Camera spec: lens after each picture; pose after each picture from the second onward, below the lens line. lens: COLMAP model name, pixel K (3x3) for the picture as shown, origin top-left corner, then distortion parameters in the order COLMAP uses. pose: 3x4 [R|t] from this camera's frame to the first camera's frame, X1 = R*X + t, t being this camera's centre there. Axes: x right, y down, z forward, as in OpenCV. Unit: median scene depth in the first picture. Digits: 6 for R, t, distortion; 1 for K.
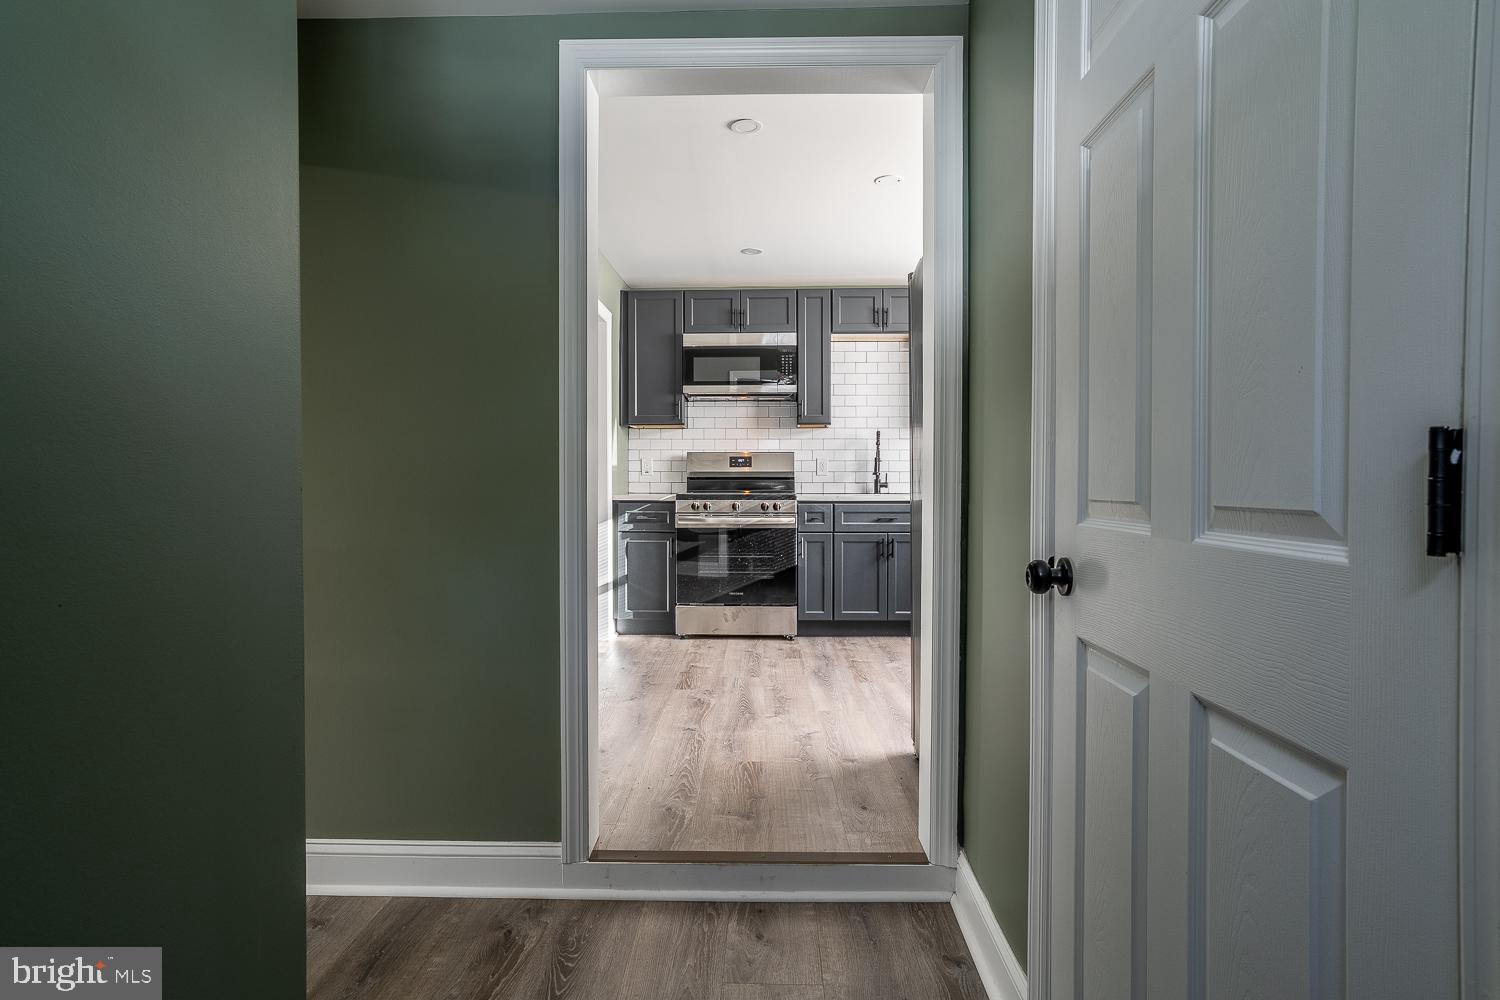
lens RADIAL K [[806.5, 0, 736.7], [0, 806.5, 493.6], [0, 0, 1]] dist [-0.002544, -0.000037]
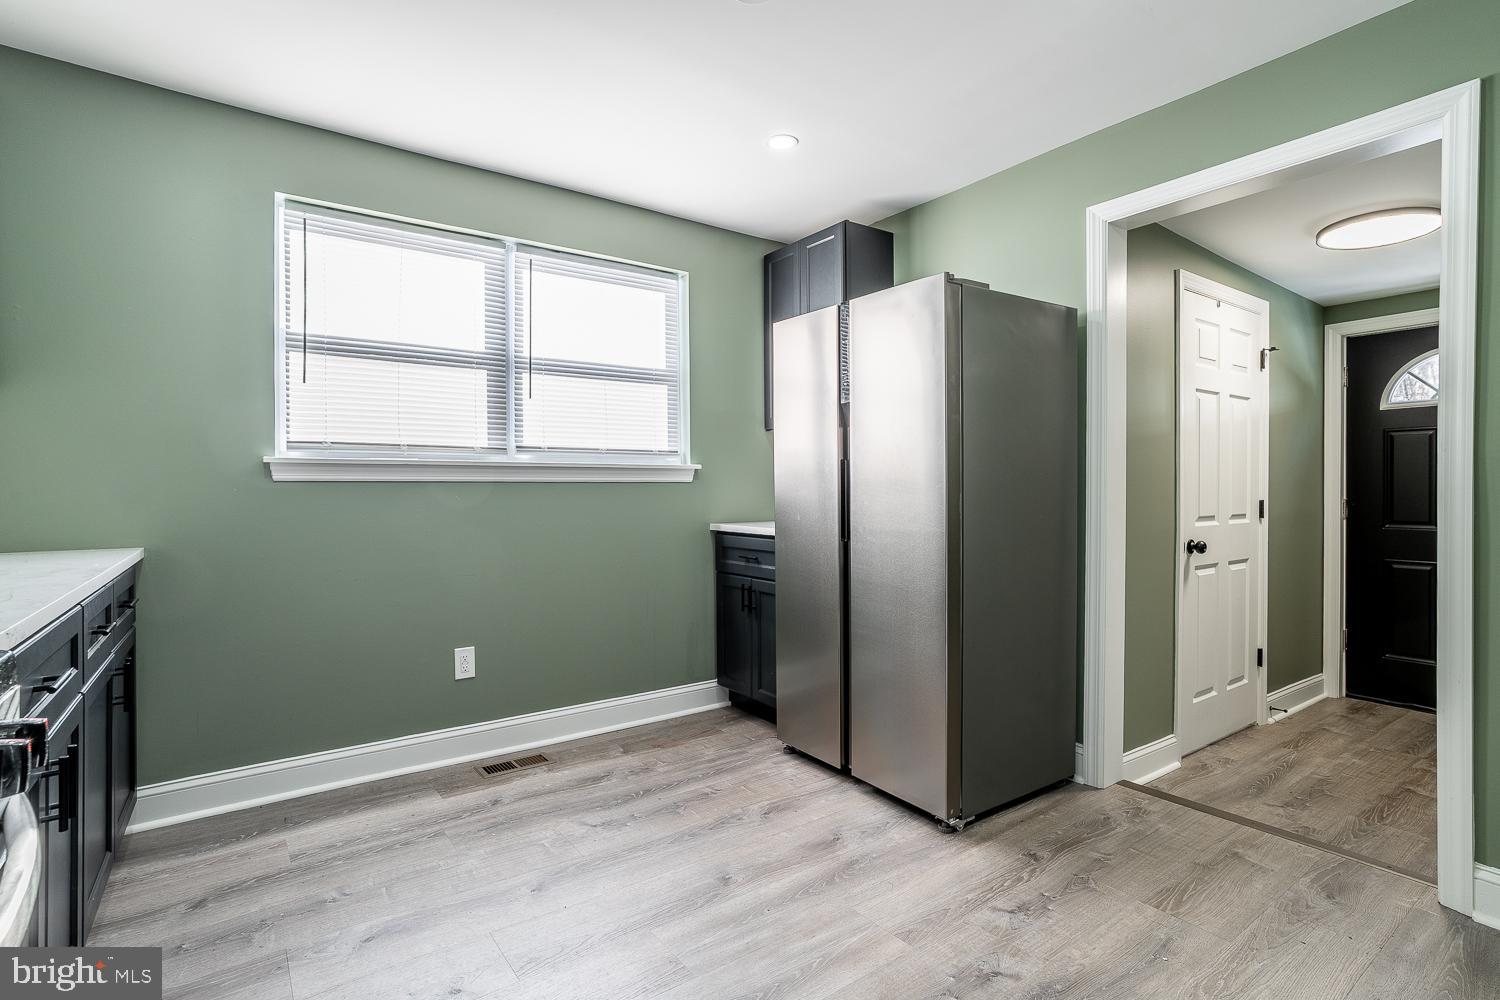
lens RADIAL K [[726.0, 0, 748.4], [0, 726.0, 503.0], [0, 0, 1]] dist [-0.031561, 0.015154]
pose [[-0.612543, -0.012277, 0.790342, -0.280198], [0.016421, 0.999466, 0.028253, -0.062867], [-0.790266, 0.030285, -0.612015, 1.801437]]
